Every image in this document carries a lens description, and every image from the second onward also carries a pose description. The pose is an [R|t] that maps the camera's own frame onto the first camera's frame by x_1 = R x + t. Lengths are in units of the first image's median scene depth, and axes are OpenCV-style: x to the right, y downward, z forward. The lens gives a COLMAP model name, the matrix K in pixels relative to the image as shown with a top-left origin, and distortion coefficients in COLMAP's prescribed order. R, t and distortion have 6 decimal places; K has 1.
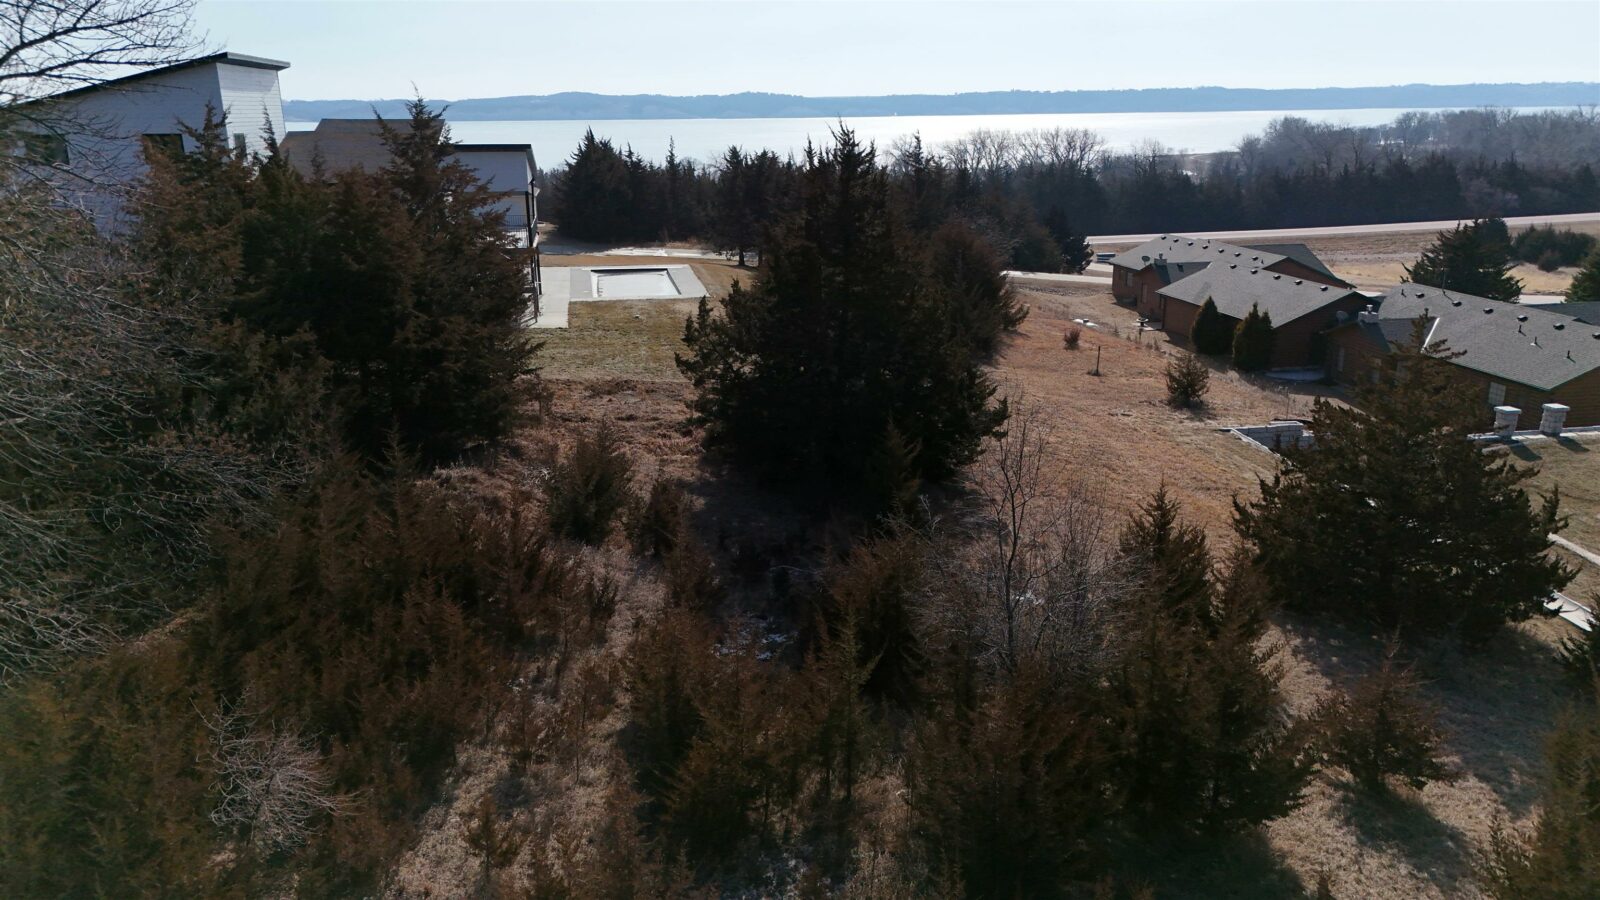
lens RADIAL K [[1174.3, 0, 792.0], [0, 1174.3, 453.2], [0, 0, 1]] dist [0.080333, -0.074025]
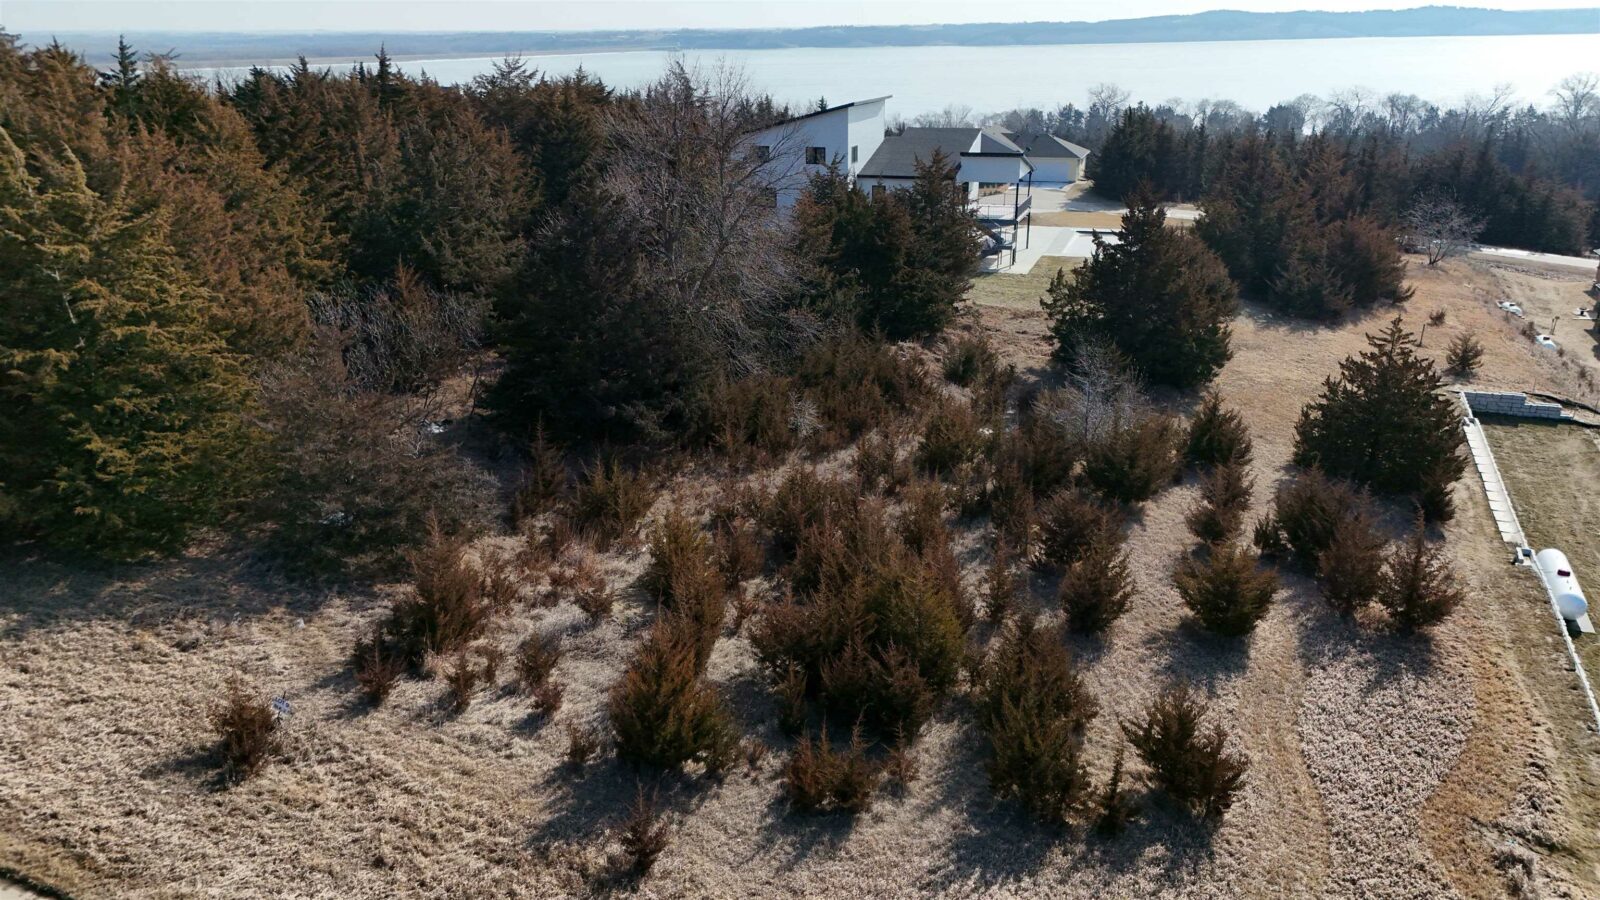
lens RADIAL K [[1174.3, 0, 794.2], [0, 1174.3, 453.4], [0, 0, 1]] dist [0.080333, -0.074025]
pose [[0.876499, 0.161632, -0.453458, 0.464589], [-0.133084, 0.986596, 0.094425, 0.032634], [0.462642, -0.022416, 0.886262, -0.856827]]
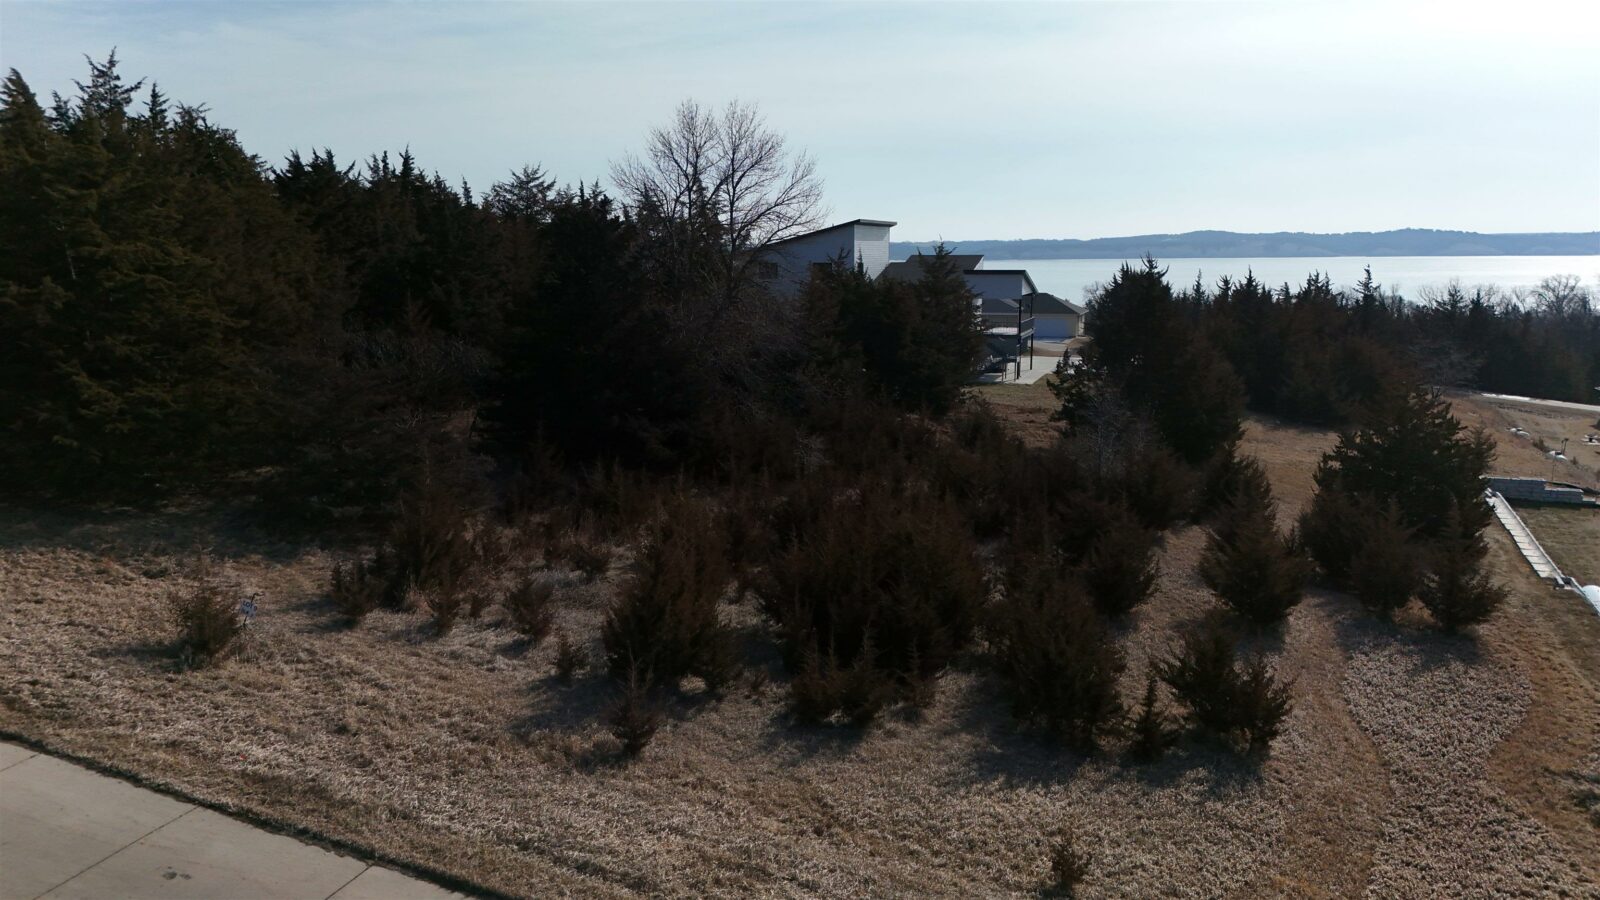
lens RADIAL K [[1174.3, 0, 795.1], [0, 1174.3, 453.3], [0, 0, 1]] dist [0.080333, -0.074025]
pose [[0.873982, 0.090292, -0.477496, 0.472017], [-0.142312, 0.987064, -0.073833, 0.233715], [0.464653, 0.132482, 0.875526, -0.816291]]
